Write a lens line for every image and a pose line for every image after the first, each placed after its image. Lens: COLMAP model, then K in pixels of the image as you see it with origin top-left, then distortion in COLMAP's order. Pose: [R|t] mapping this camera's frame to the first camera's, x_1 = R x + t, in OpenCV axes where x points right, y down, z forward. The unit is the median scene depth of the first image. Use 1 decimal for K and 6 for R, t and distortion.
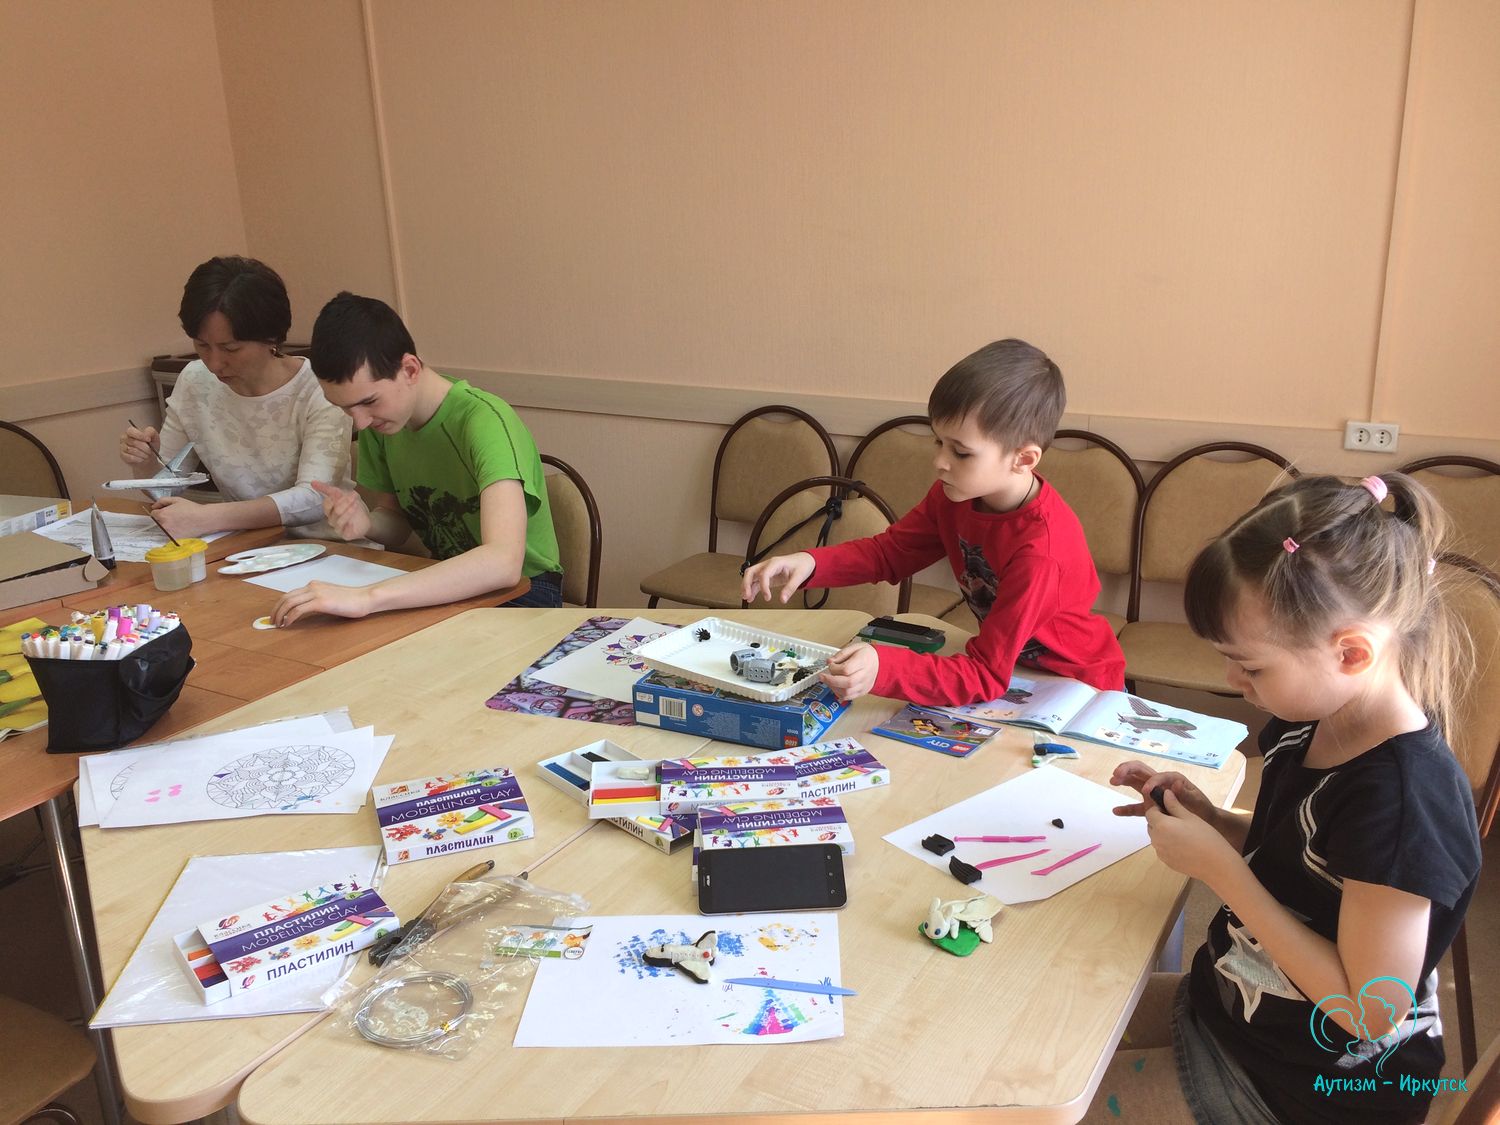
lens RADIAL K [[1272.5, 0, 749.8], [0, 1272.5, 548.9], [0, 0, 1]] dist [0.069531, -0.082712]
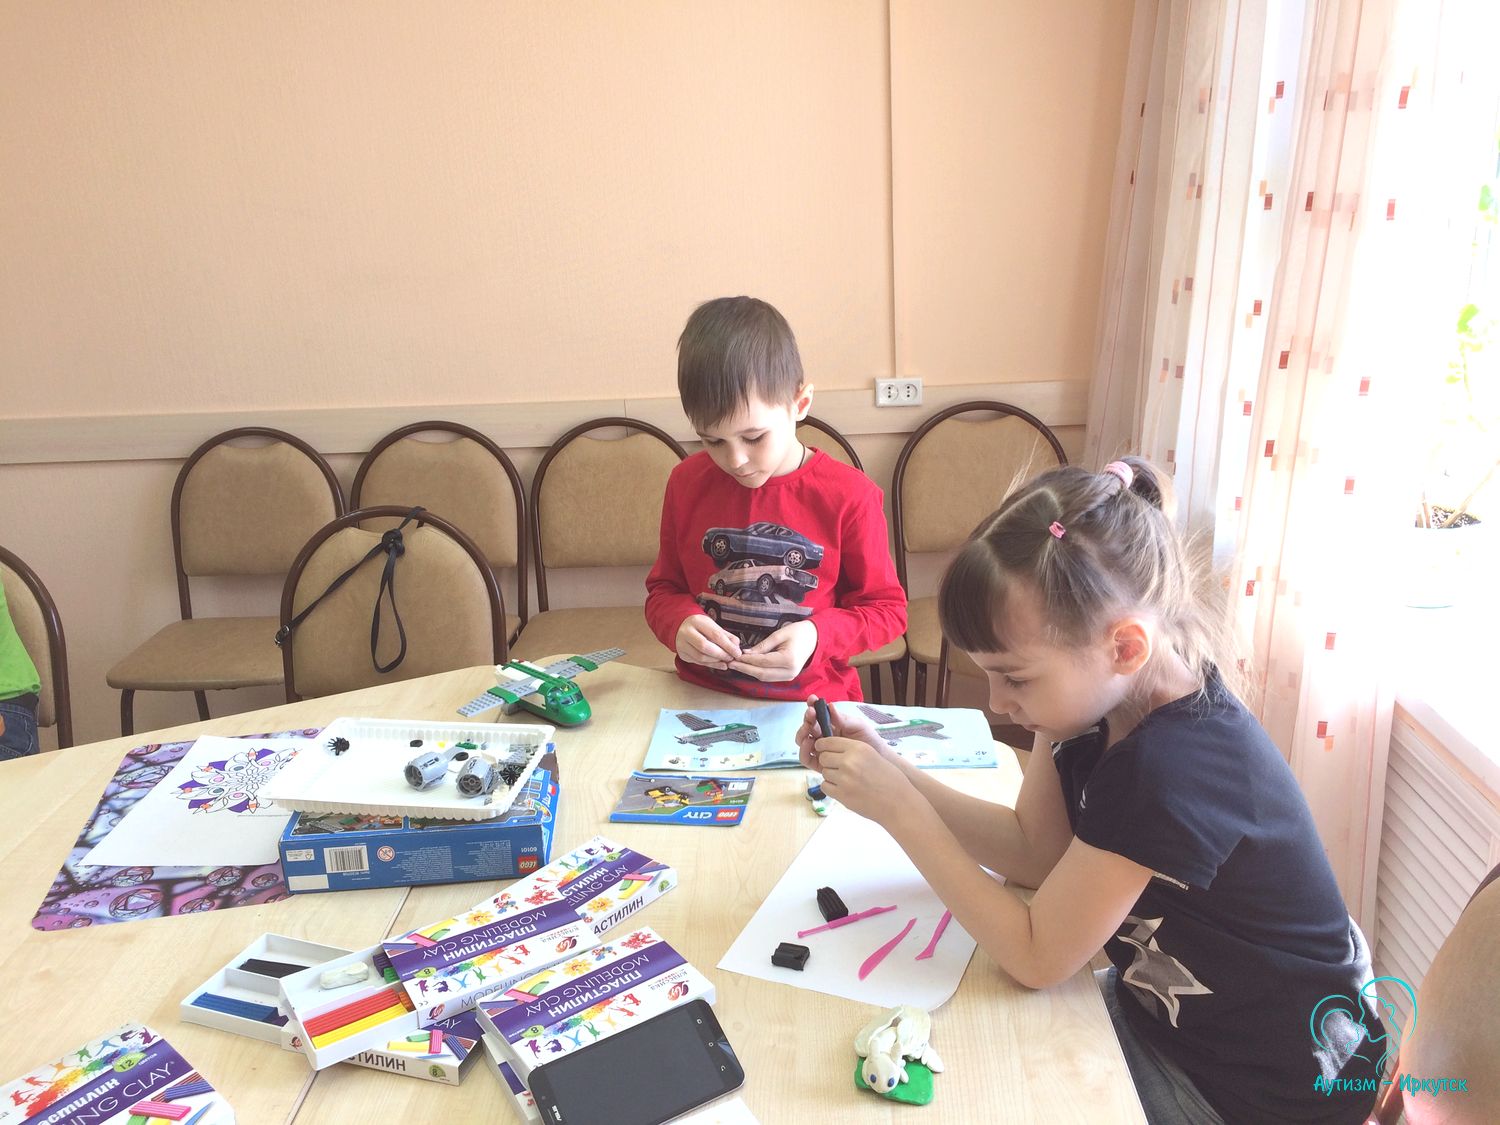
lens RADIAL K [[1272.5, 0, 744.0], [0, 1272.5, 572.2], [0, 0, 1]] dist [0.069531, -0.082712]
pose [[0.879888, -0.166771, 0.444954, -0.156908], [0.155921, 0.985873, 0.061179, -0.043827], [-0.448871, 0.015547, 0.893461, 0.249103]]
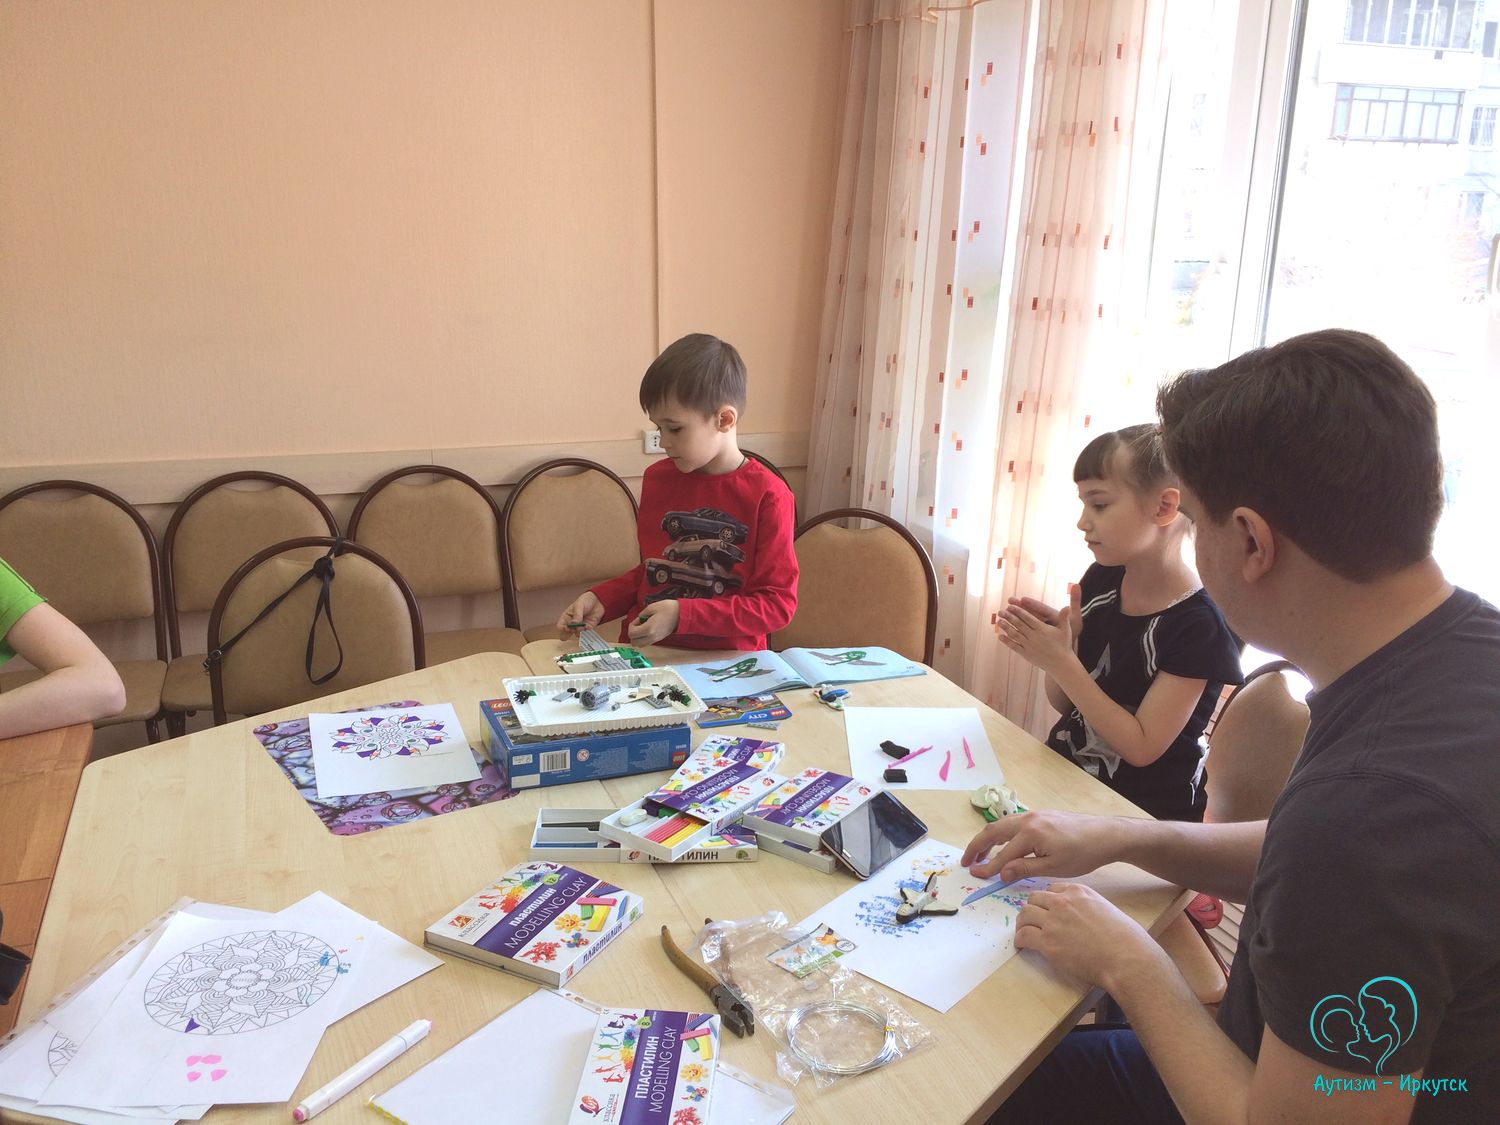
lens RADIAL K [[1272.5, 0, 755.6], [0, 1272.5, 561.6], [0, 0, 1]] dist [0.069531, -0.082712]
pose [[0.621688, -0.169929, 0.764610, -0.676621], [0.189558, 0.979806, 0.063629, -0.056120], [-0.759982, 0.105381, 0.641345, 0.248749]]
